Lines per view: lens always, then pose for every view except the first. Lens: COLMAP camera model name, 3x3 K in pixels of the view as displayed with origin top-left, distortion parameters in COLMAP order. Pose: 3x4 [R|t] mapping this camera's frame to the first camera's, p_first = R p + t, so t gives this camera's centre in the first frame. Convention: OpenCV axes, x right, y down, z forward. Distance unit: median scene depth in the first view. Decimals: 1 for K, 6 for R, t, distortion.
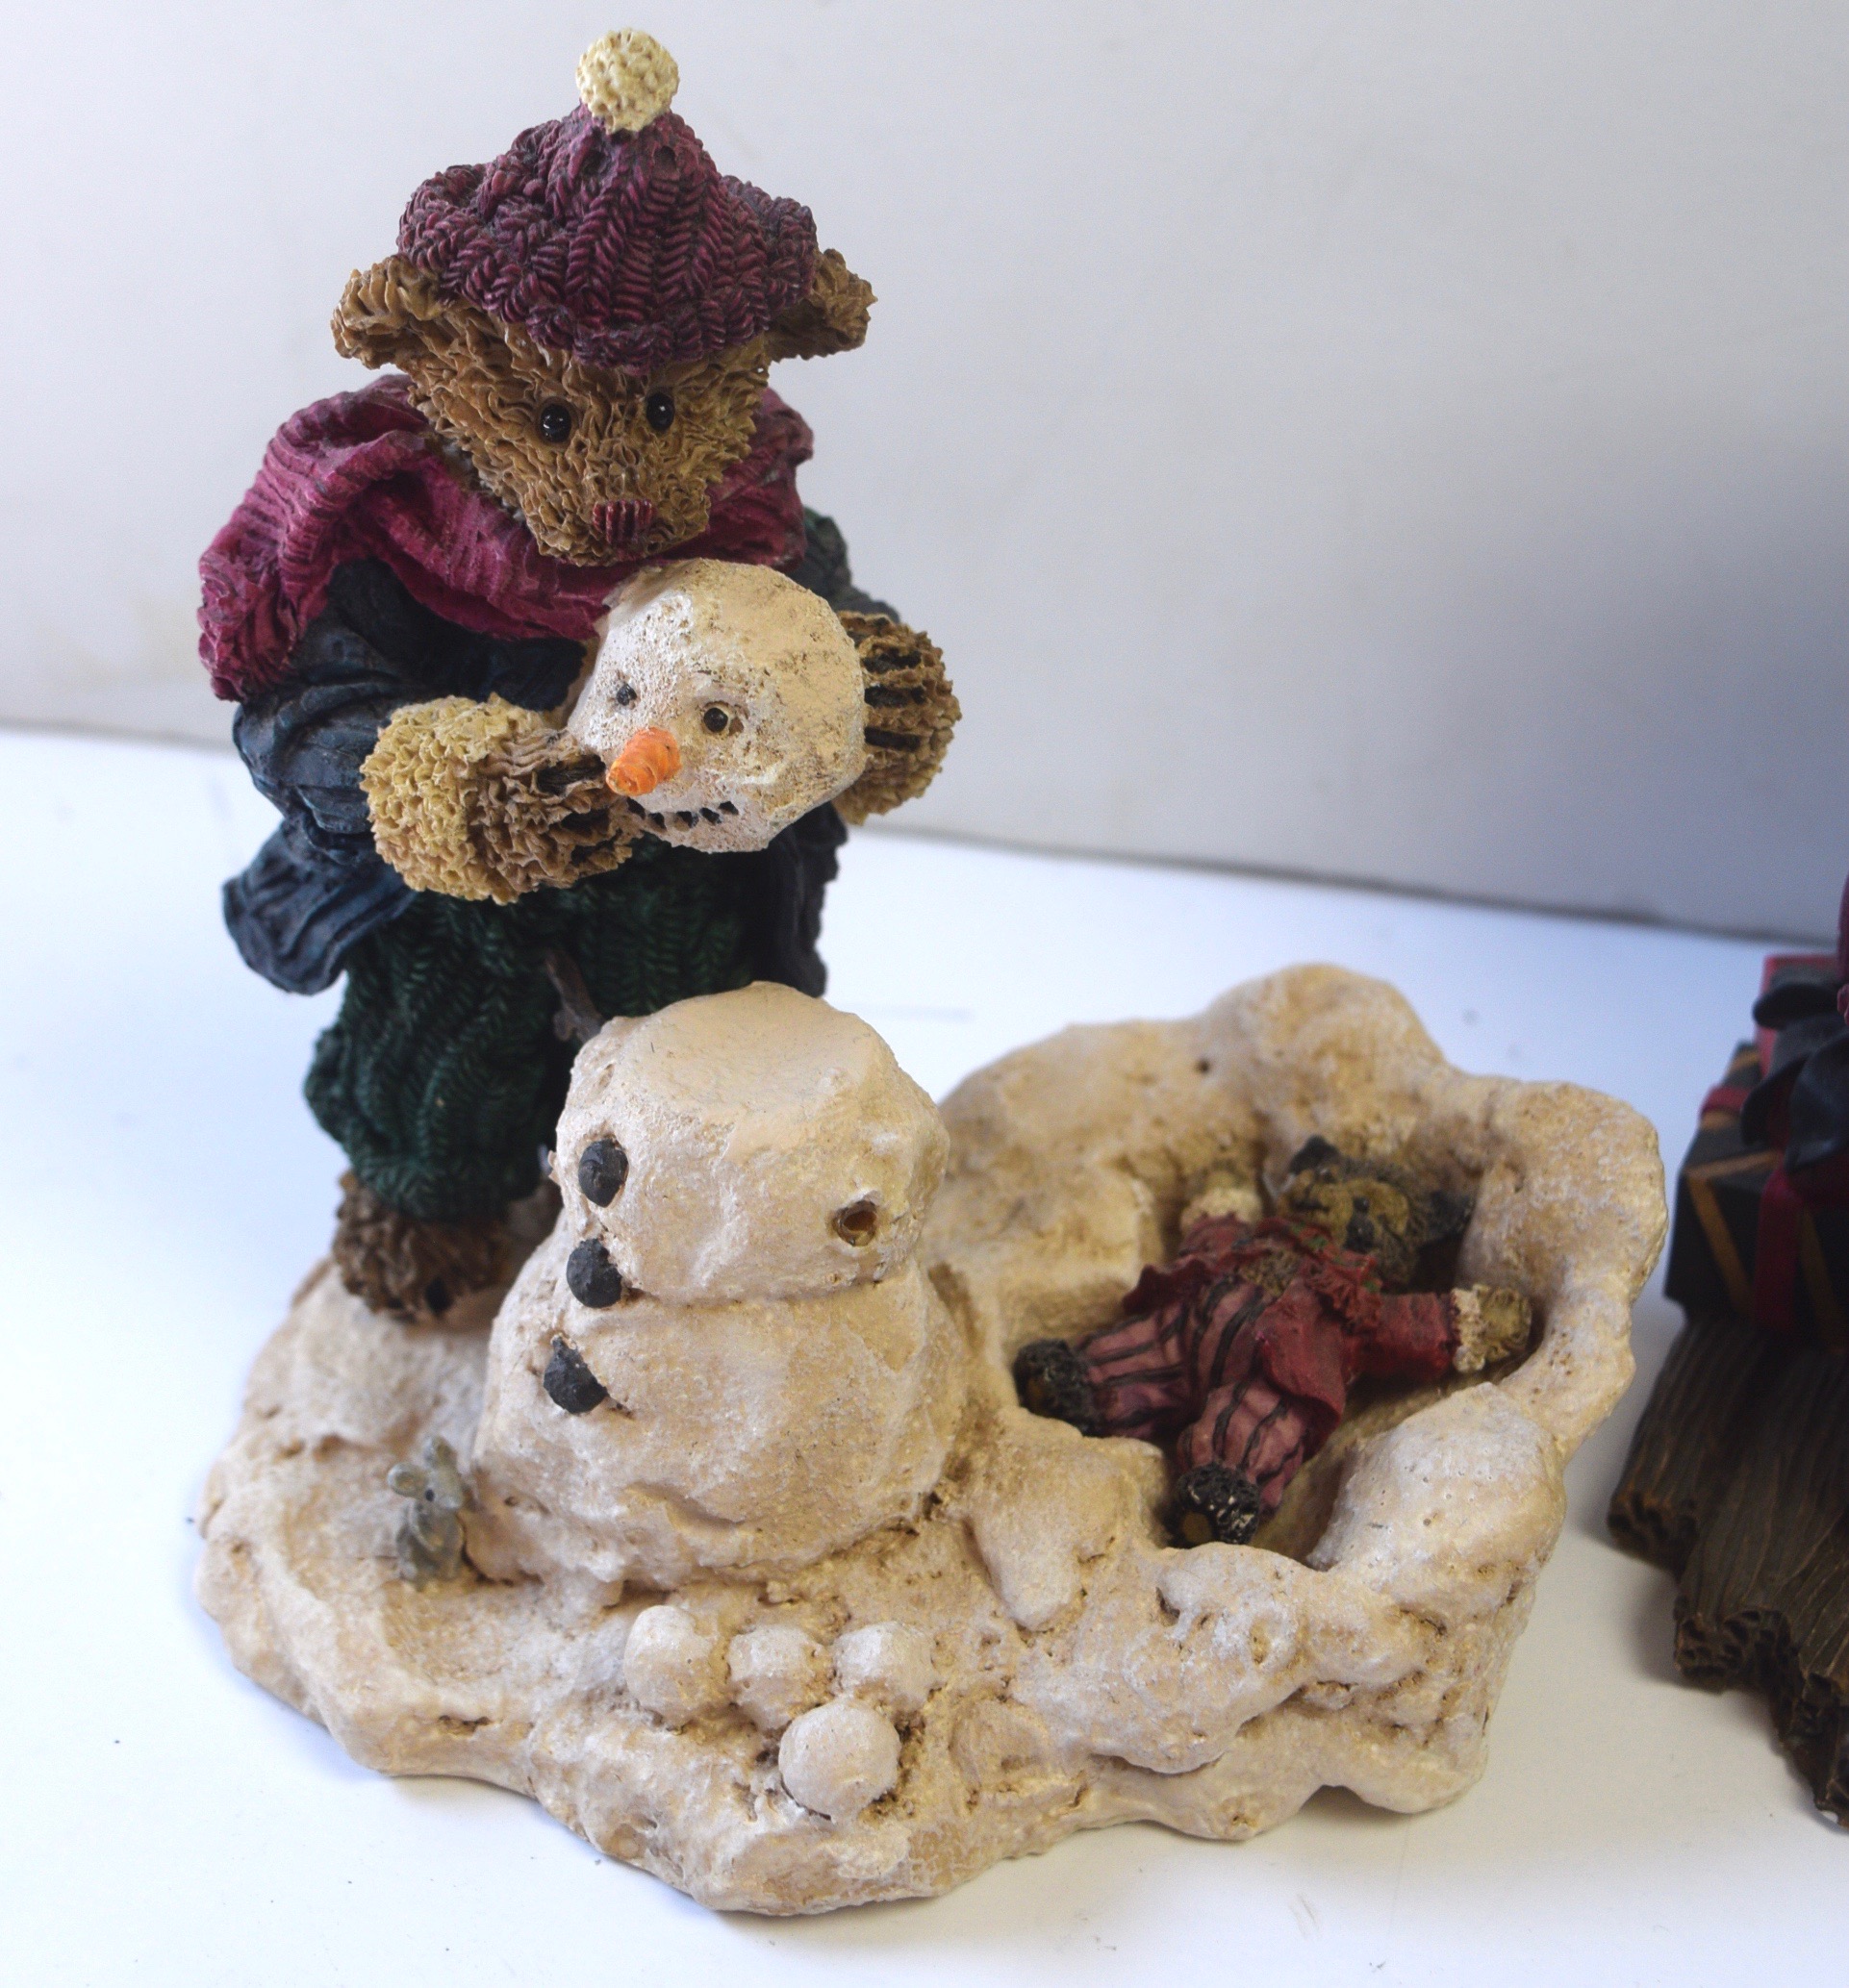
lens RADIAL K [[3771.9, 0, 916.8], [0, 3771.9, 992.7], [0, 0, 1]] dist [-0.028853, 0.000000]
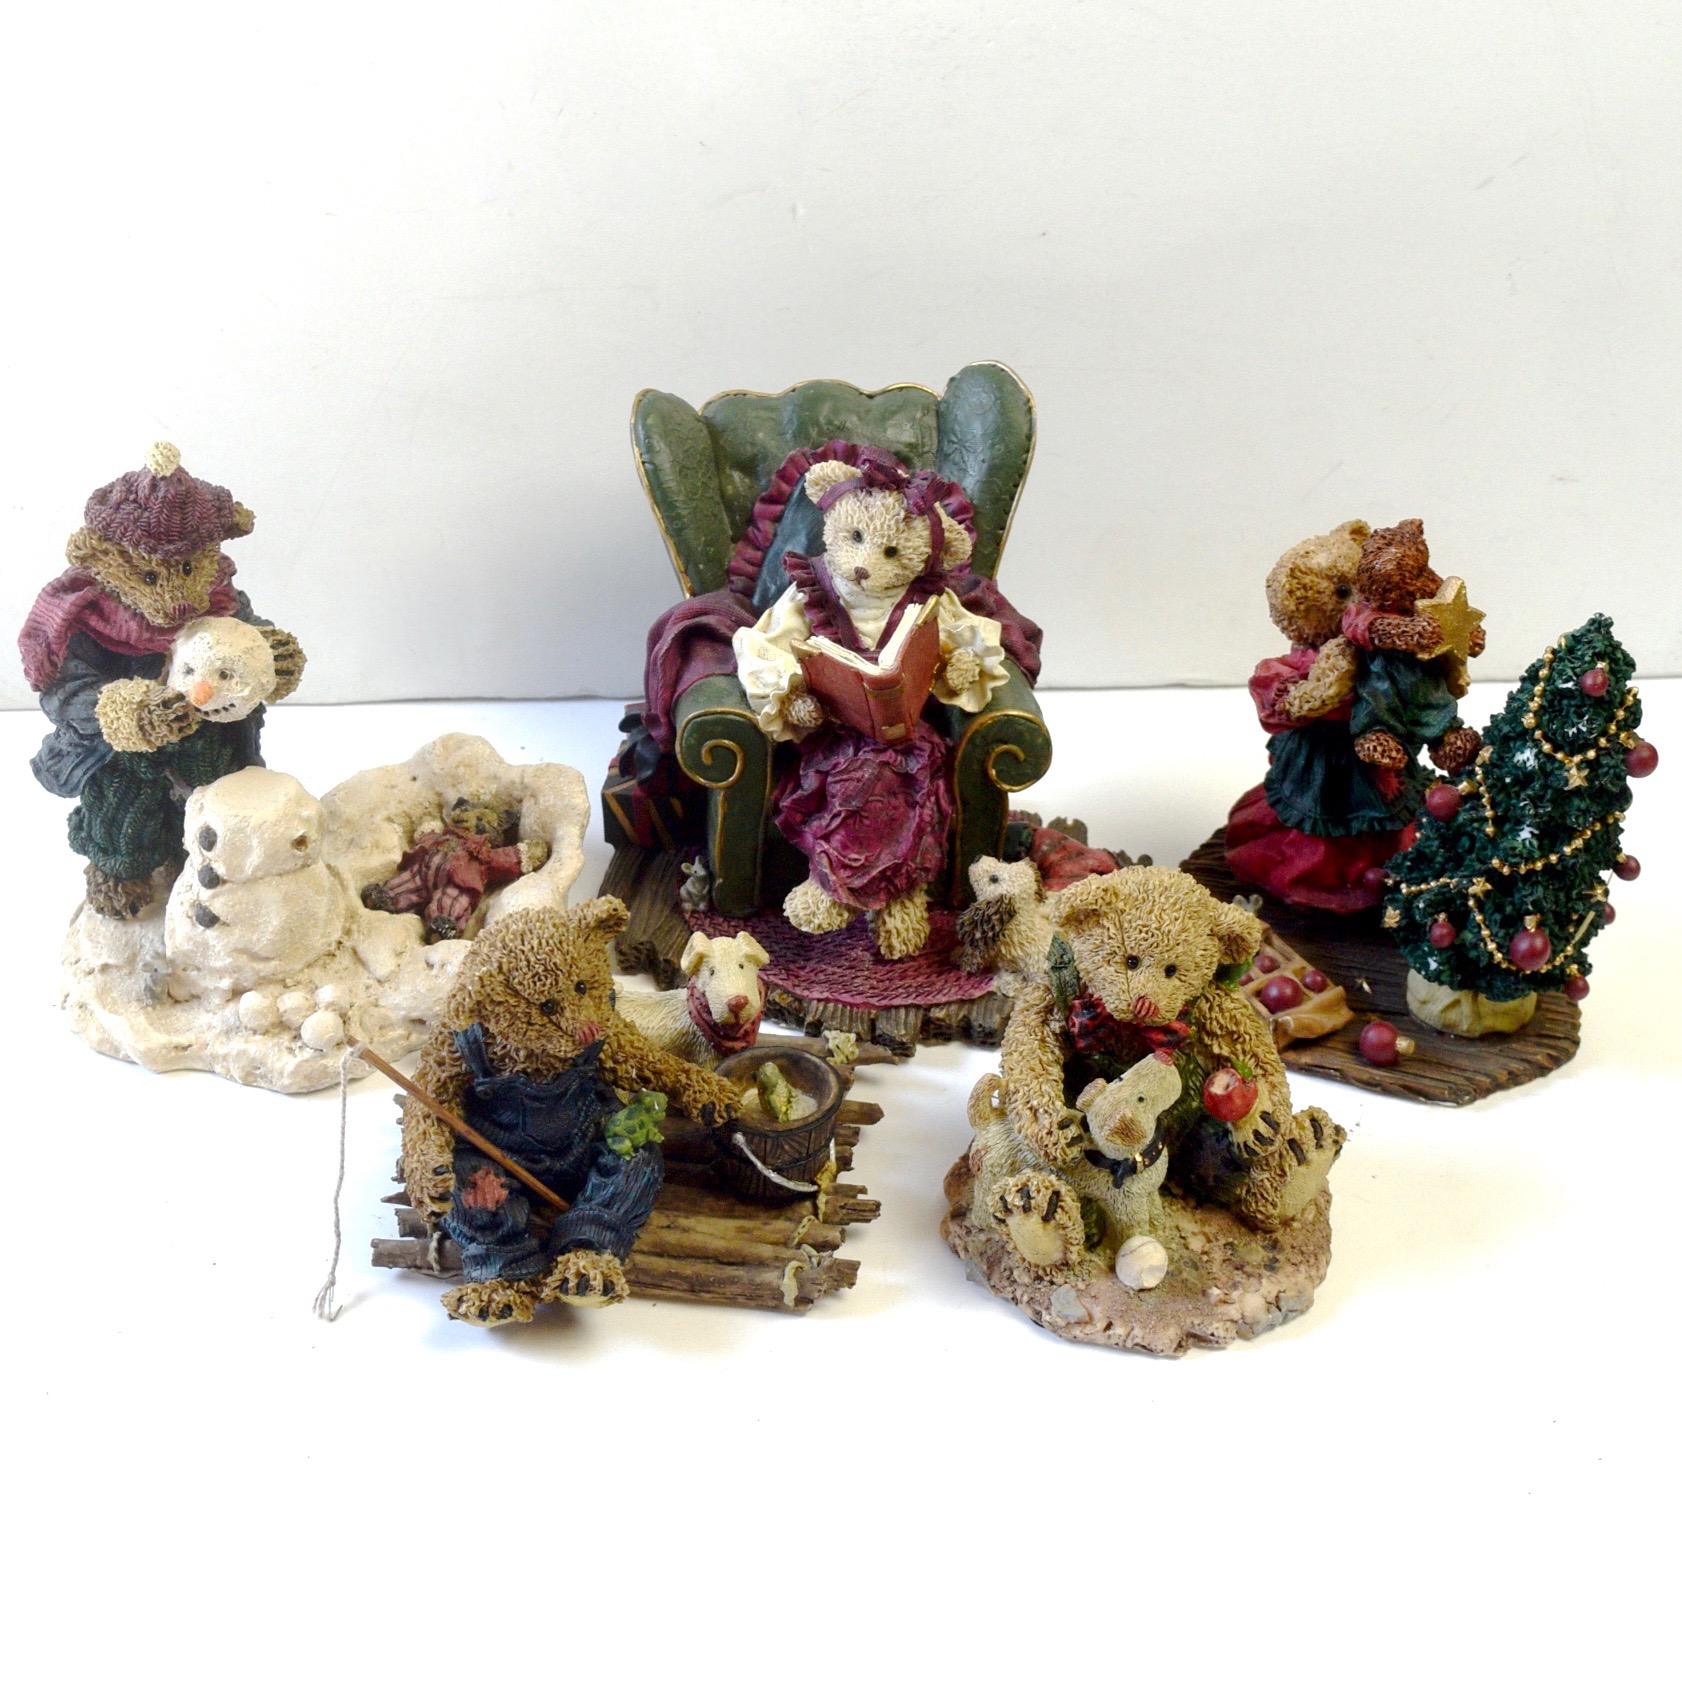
lens RADIAL K [[3094.8, 0, 851.3], [0, 3094.8, 850.7], [0, 0, 1]] dist [-0.086742, 0.000000]
pose [[0.966308, -0.148267, 0.210396, -0.100368], [0.143633, 0.988931, 0.037224, 0.037659], [-0.213587, -0.005750, 0.976907, -1.301959]]
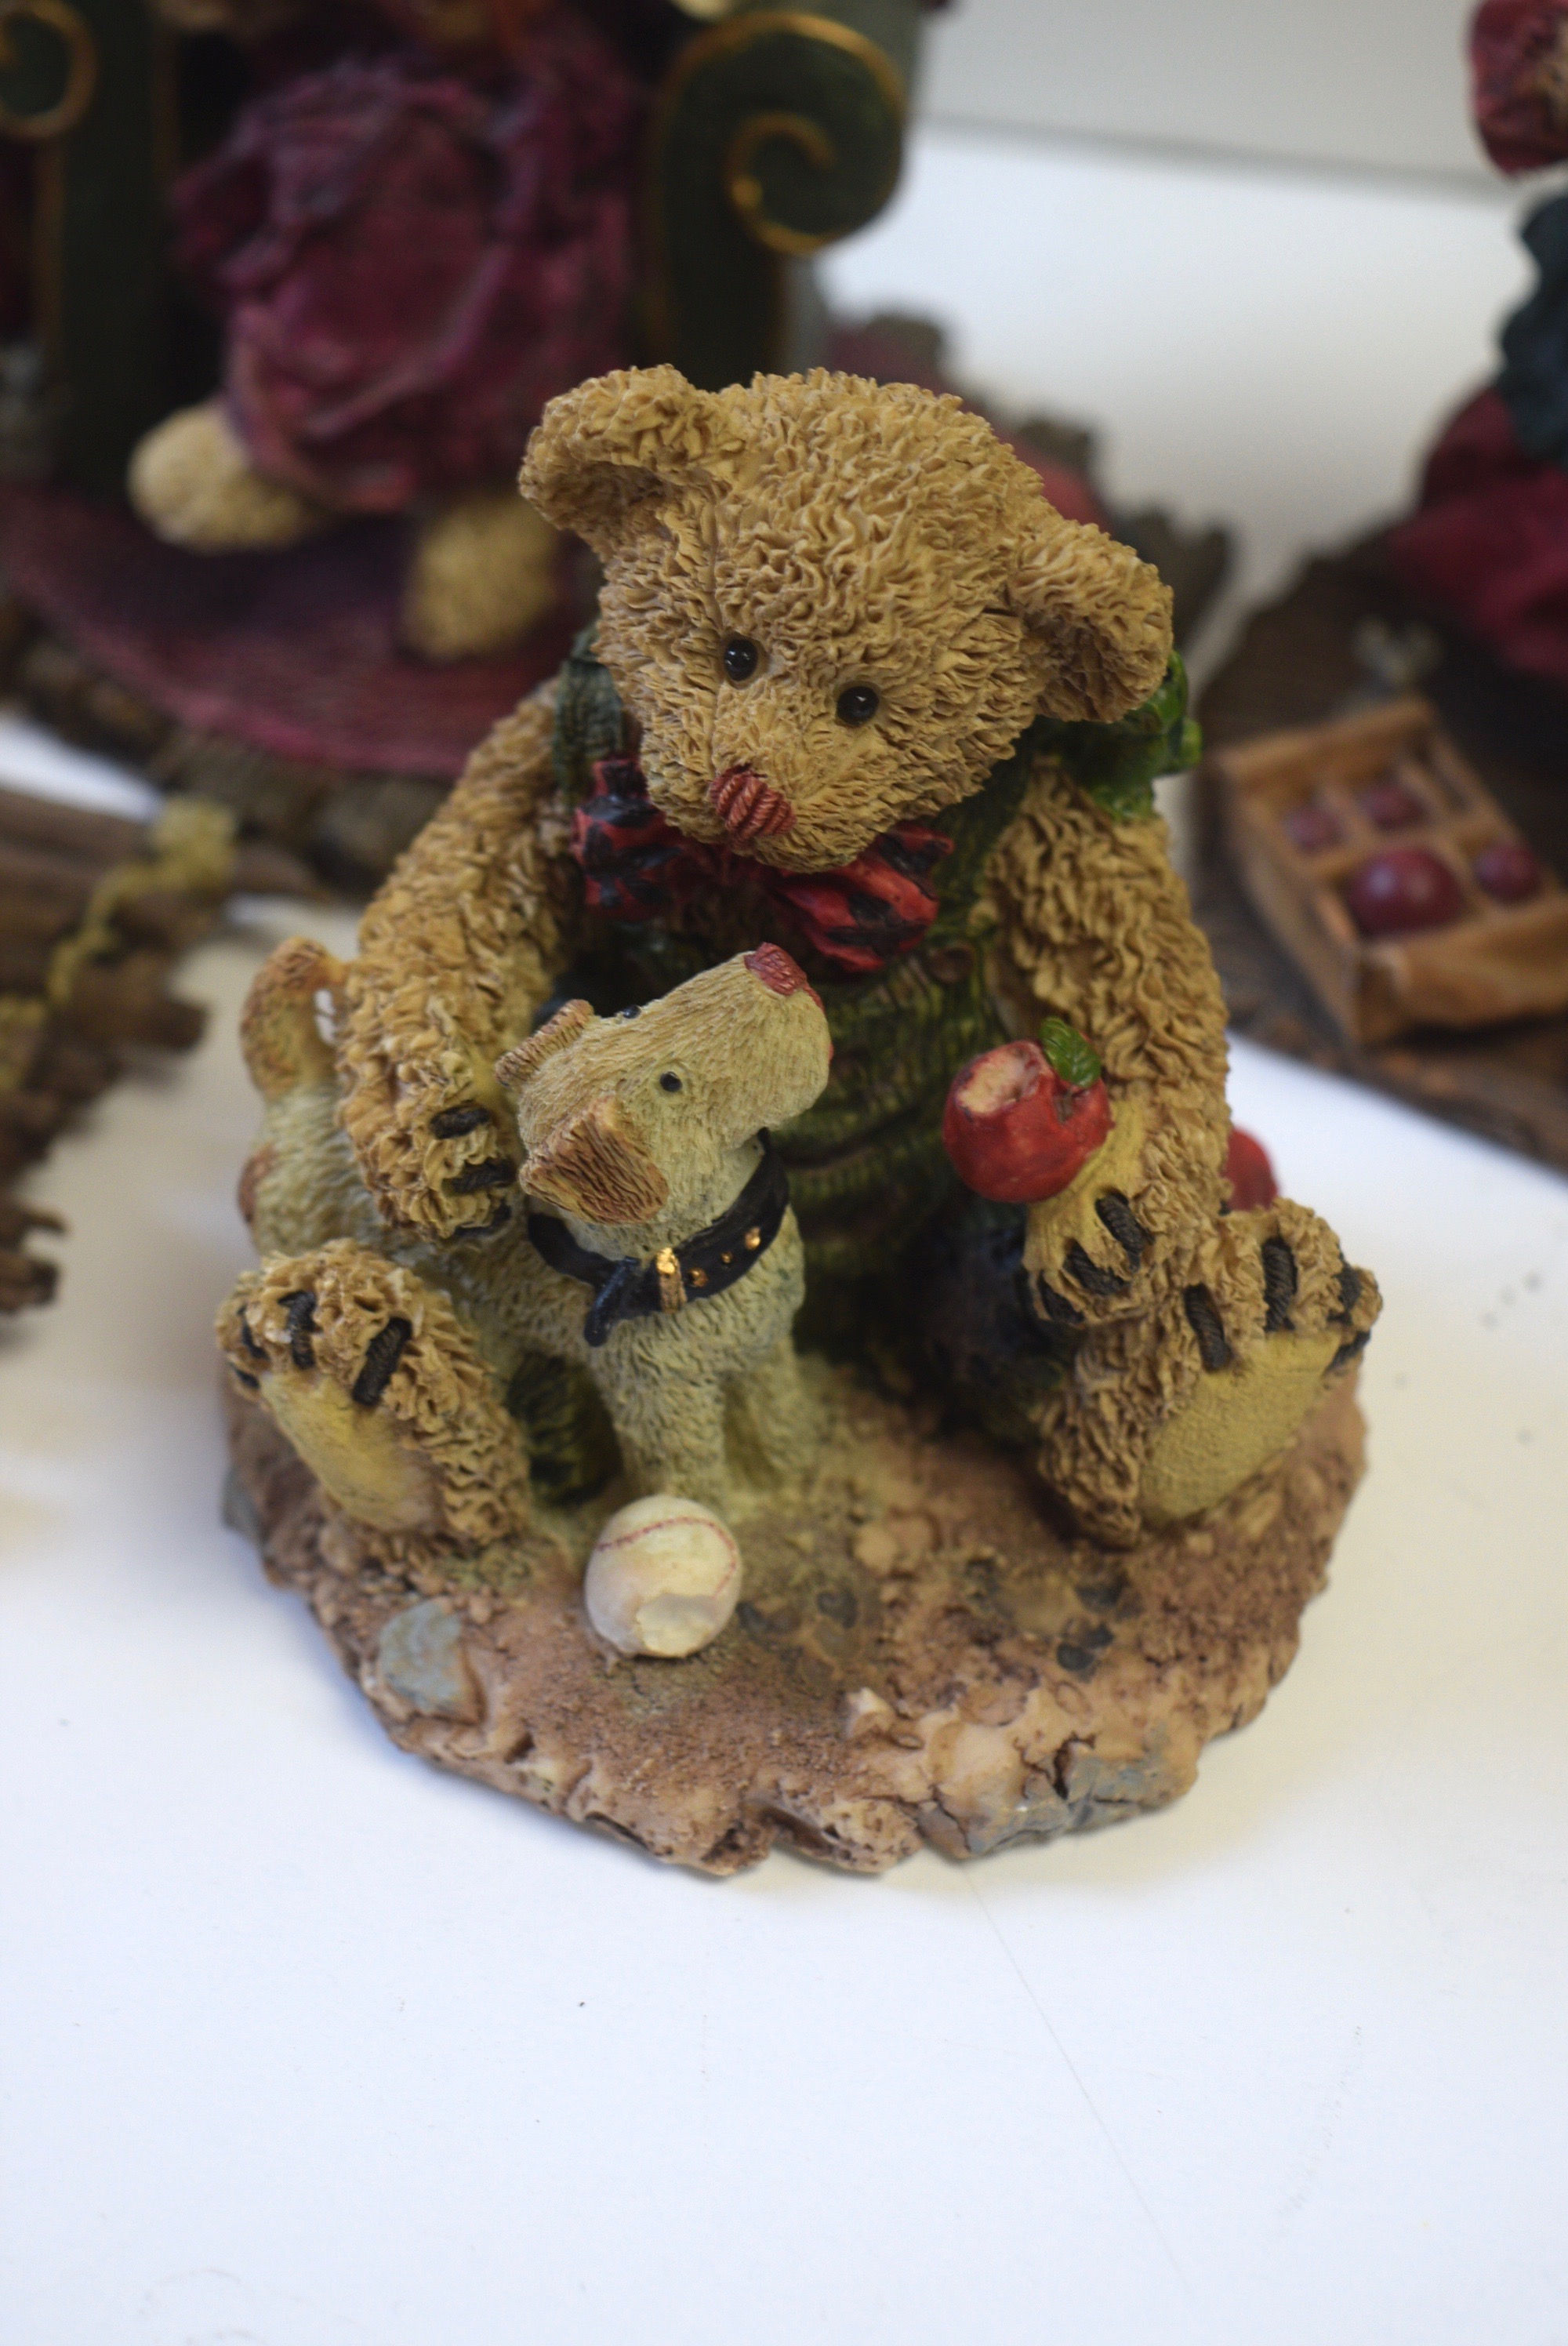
lens RADIAL K [[4156.6, 0, 764.3], [0, 4156.6, 1171.0], [0, 0, 1]] dist [-0.013902, 0.000000]
pose [[0.999550, -0.004578, 0.029630, 0.468204], [0.000895, 0.992387, 0.123152, 0.210127], [-0.029968, -0.123070, 0.991945, -0.244798]]
